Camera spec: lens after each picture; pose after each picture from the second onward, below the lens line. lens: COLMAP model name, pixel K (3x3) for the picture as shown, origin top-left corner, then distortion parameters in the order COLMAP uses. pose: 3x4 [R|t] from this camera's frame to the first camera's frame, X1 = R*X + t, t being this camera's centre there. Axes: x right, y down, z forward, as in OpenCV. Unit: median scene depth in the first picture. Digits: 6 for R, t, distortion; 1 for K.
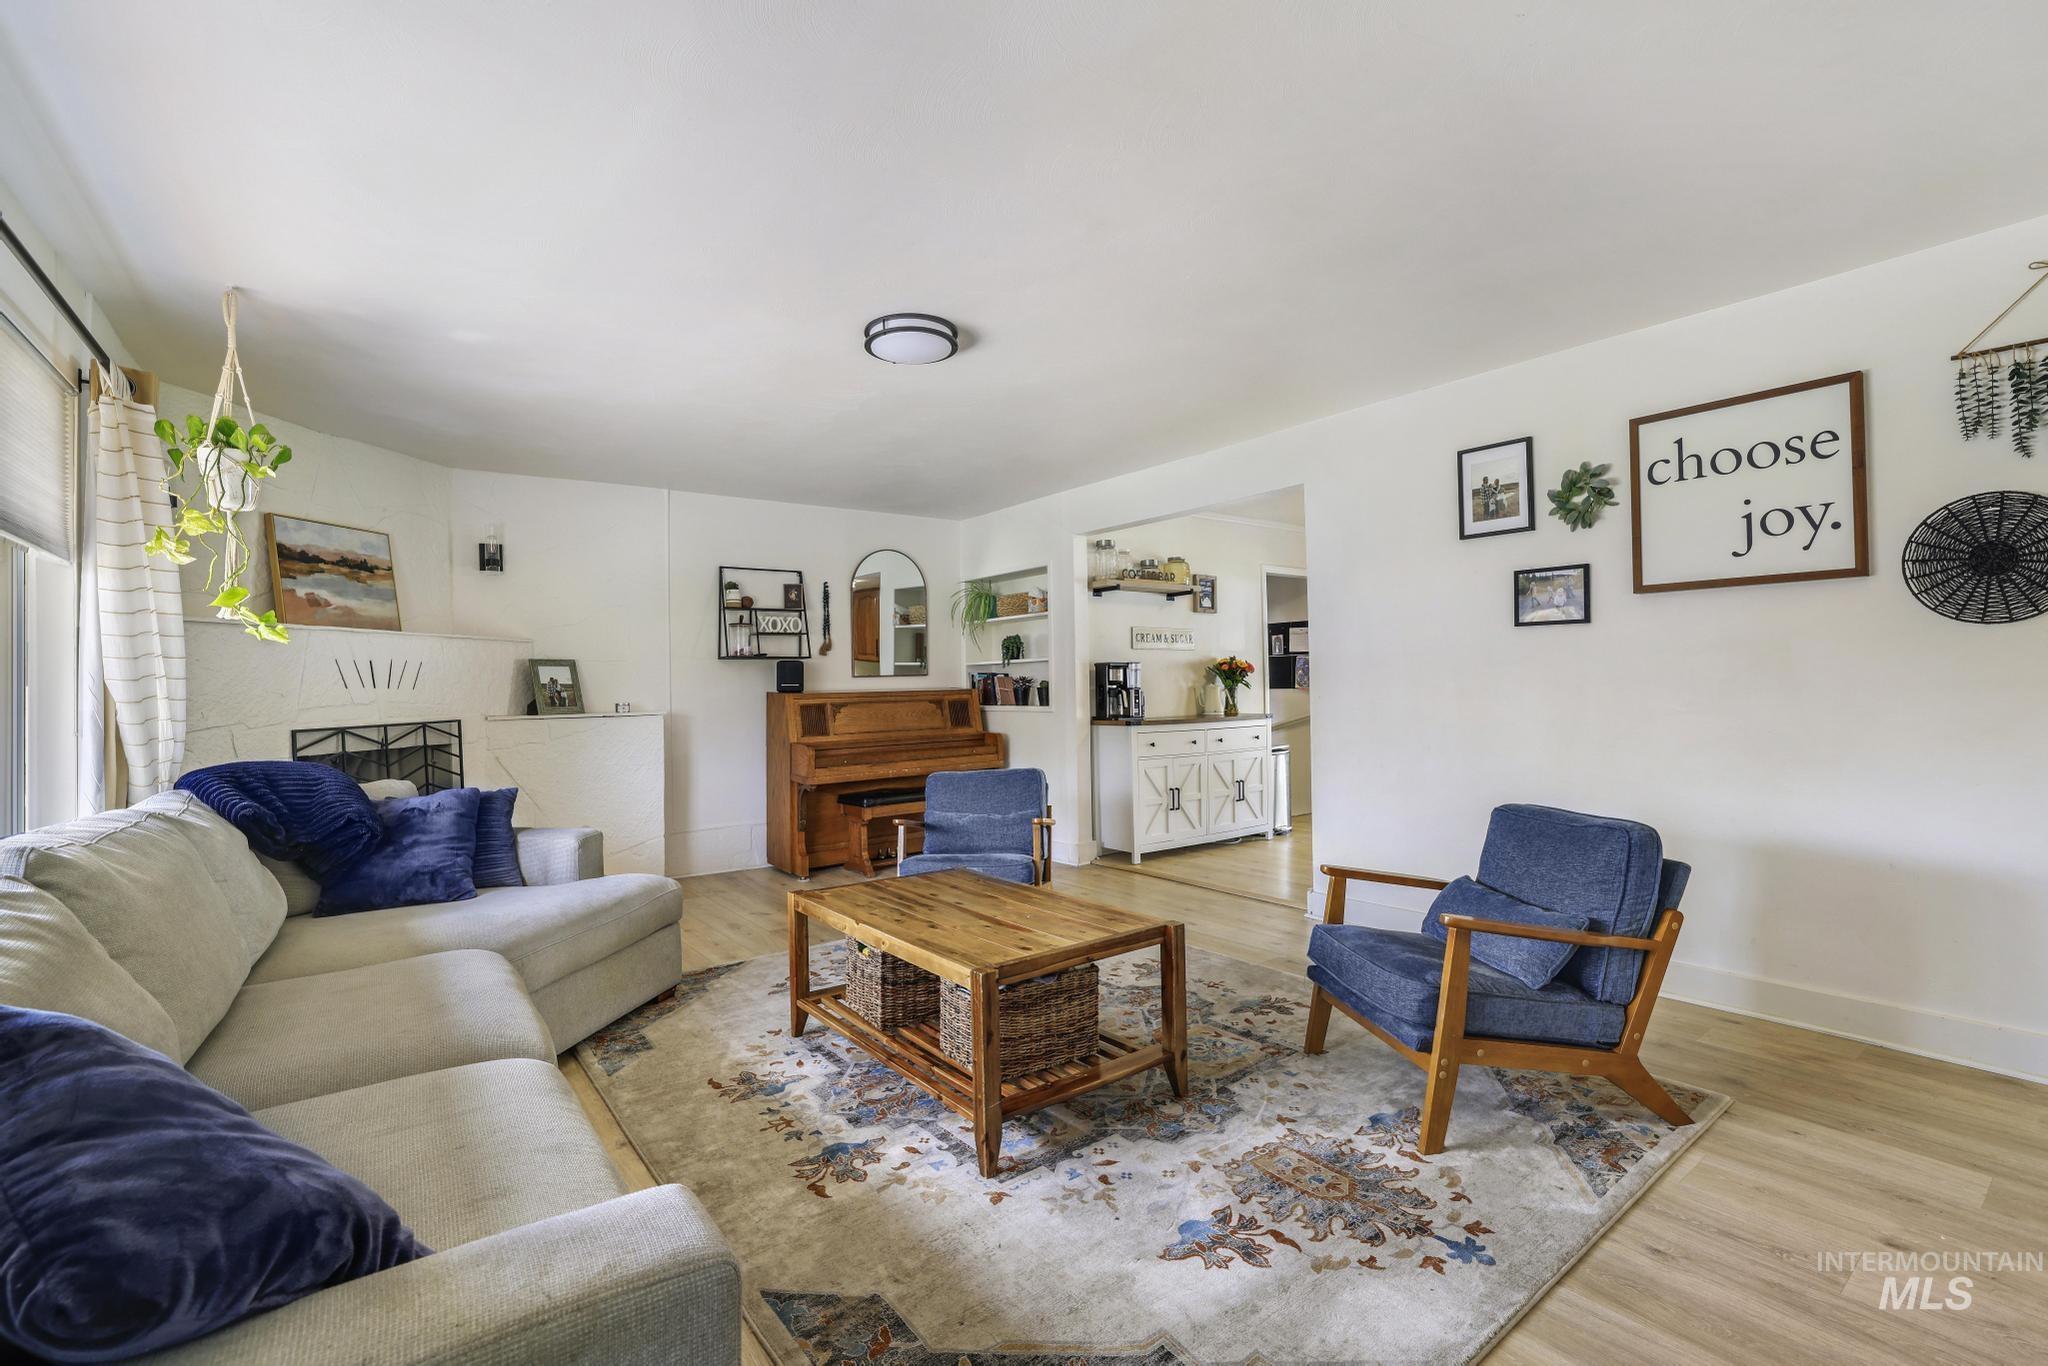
lens RADIAL K [[902.5, 0, 1024.0], [0, 902.5, 683.0], [0, 0, 1]] dist [-0.000109, 0.000046]
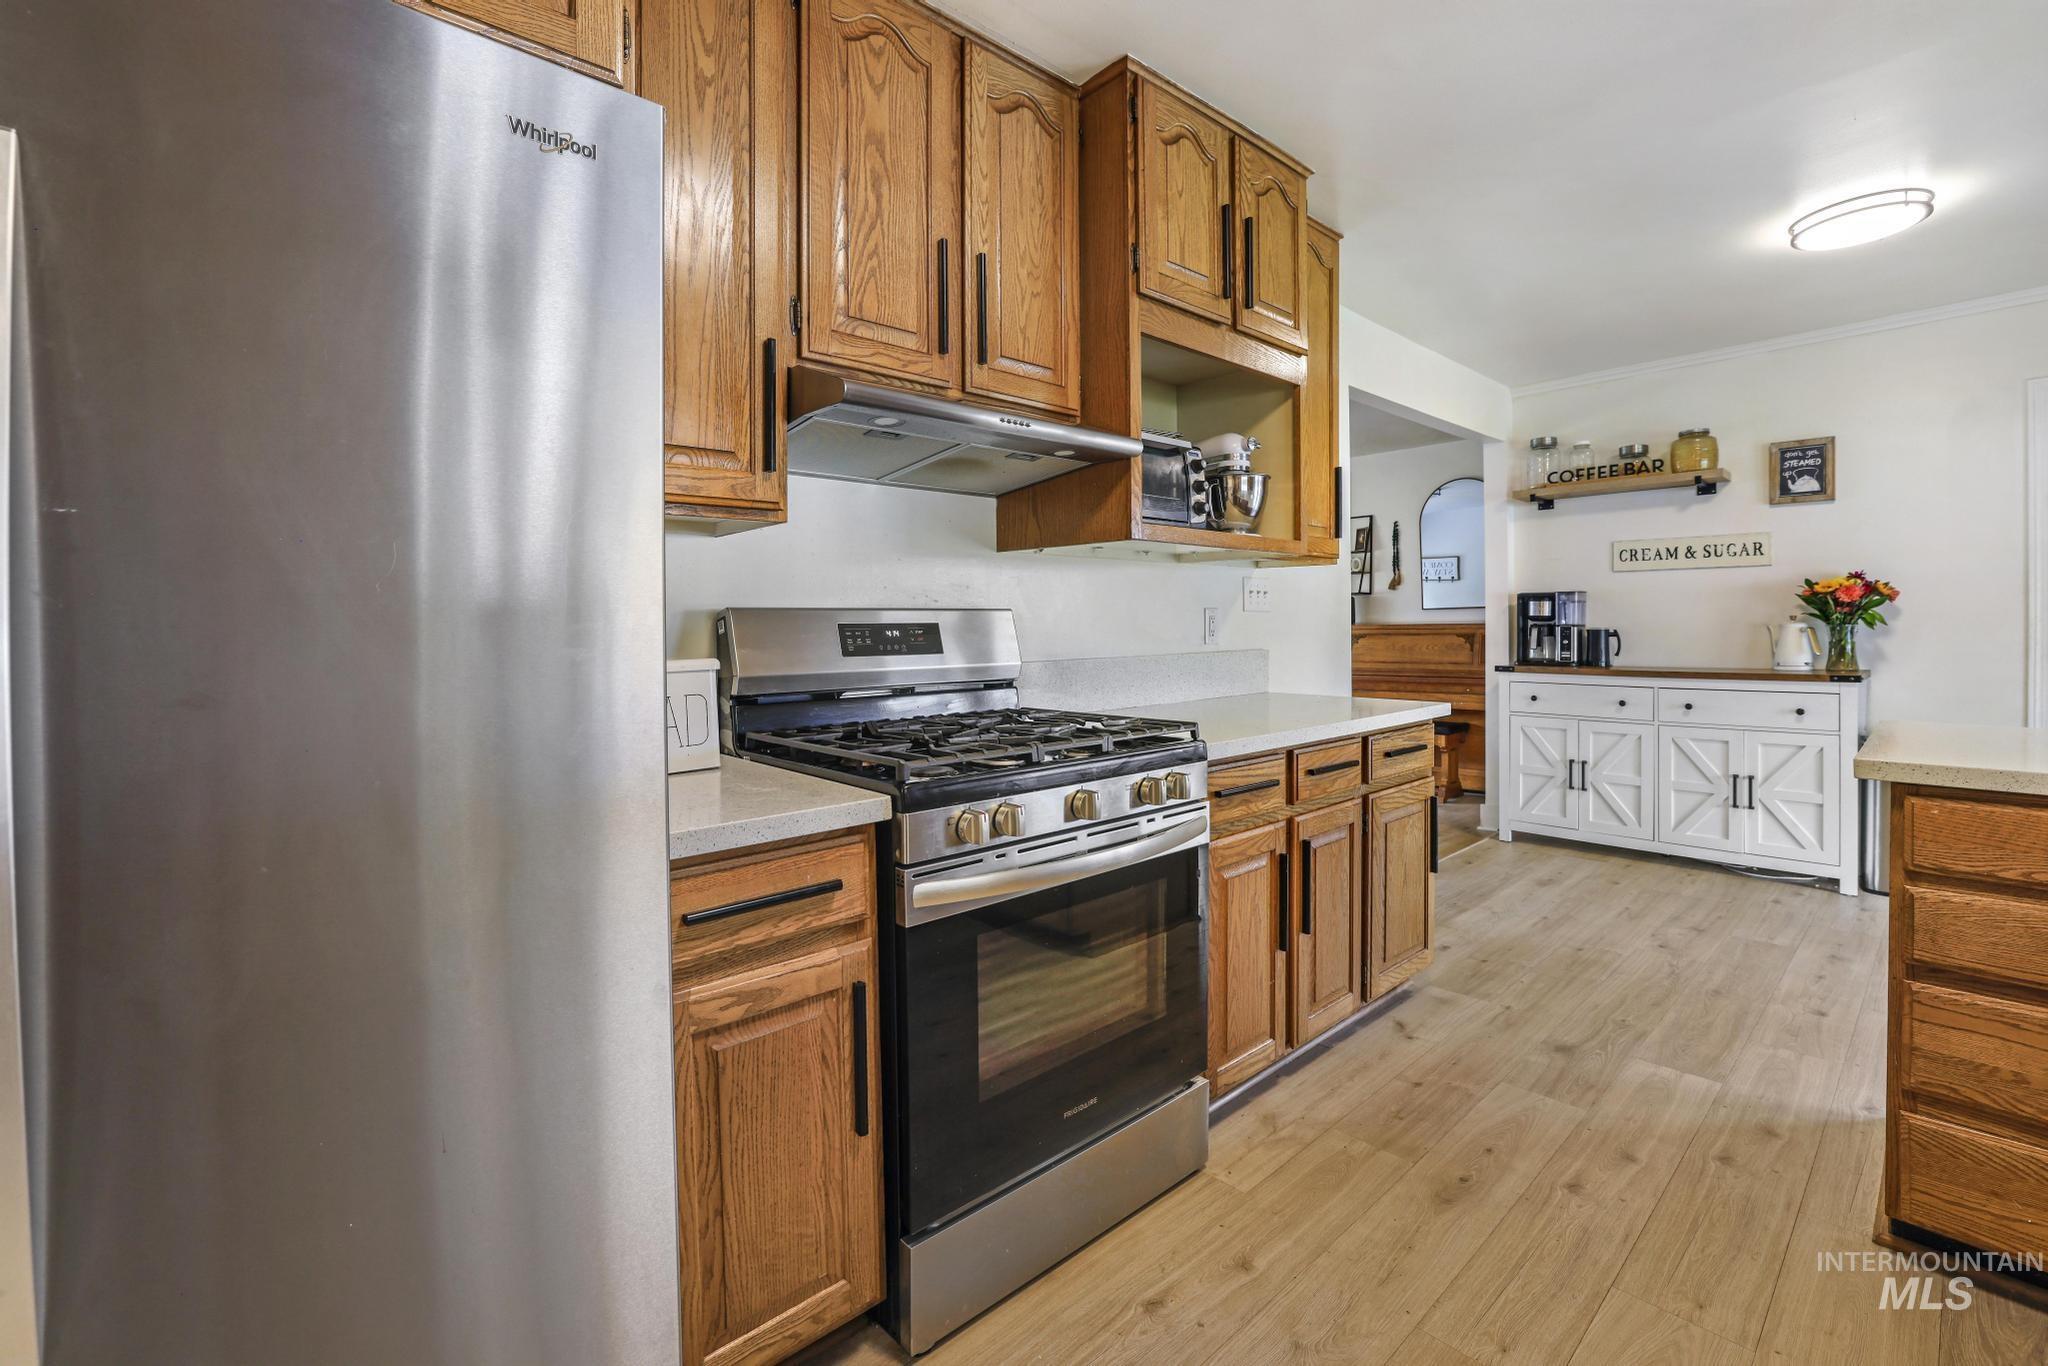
lens RADIAL K [[898.0, 0, 1006.2], [0, 898.0, 635.3], [0, 0, 1]] dist [-0.042674, 0.016421]
pose [[0.081587, 0.028876, -0.996248, 0.803837], [0.015418, 0.999424, 0.030231, -0.015329], [0.996547, -0.017826, 0.081094, 0.447789]]
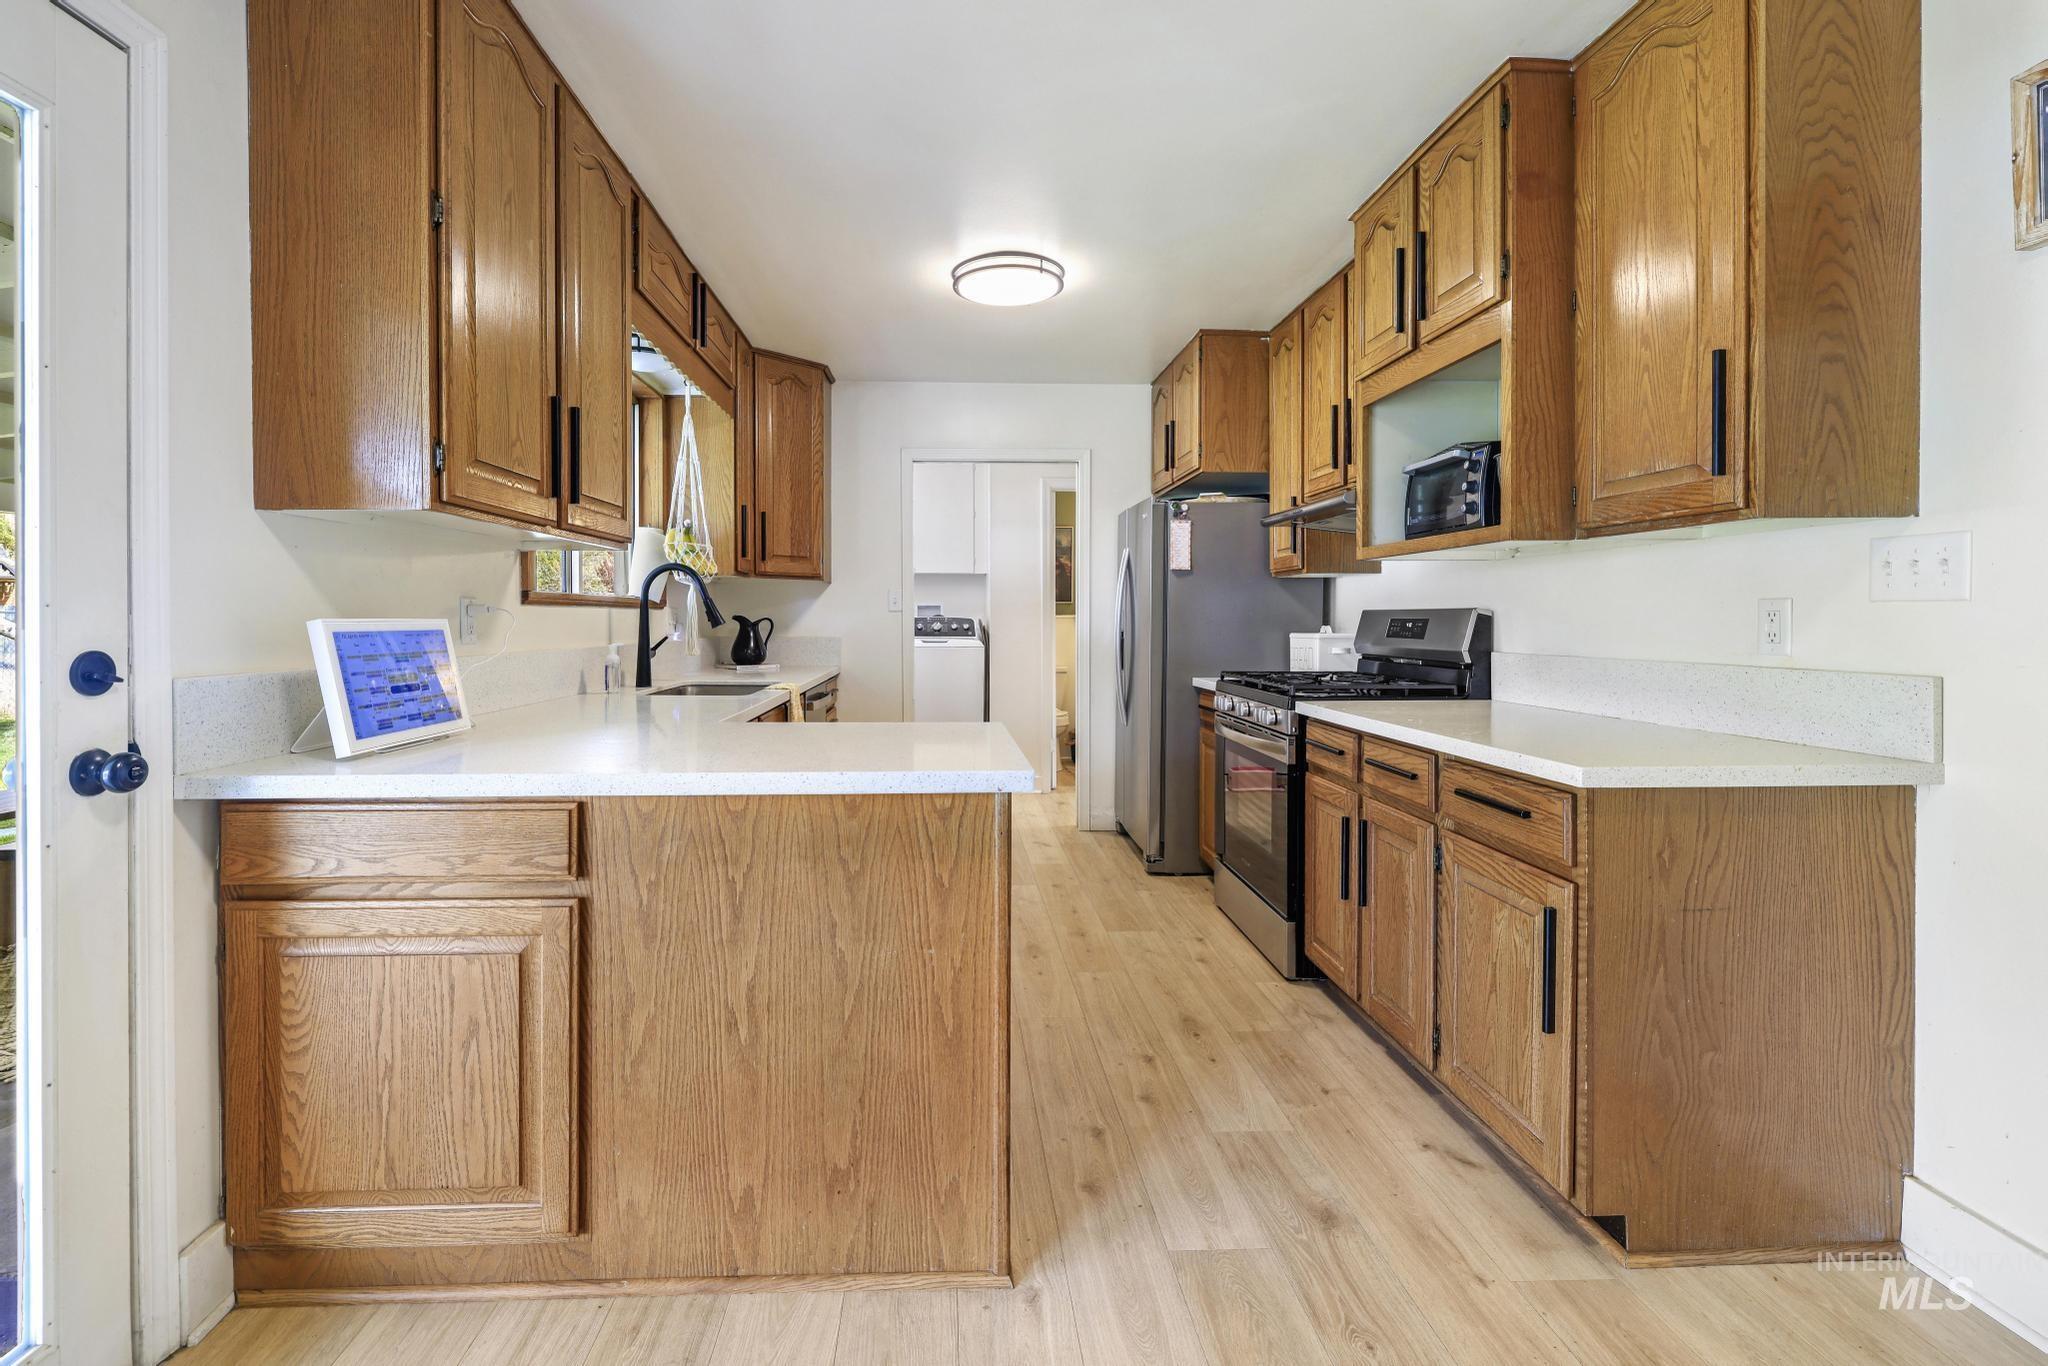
lens RADIAL K [[898.0, 0, 981.3], [0, 898.0, 625.4], [0, 0, 1]] dist [-0.002606, -0.000246]
pose [[-0.821157, 0.011292, 0.570591, 0.381756], [0.009158, 0.999936, -0.006608, -0.005334], [-0.570629, -0.000201, -0.821208, 1.000343]]
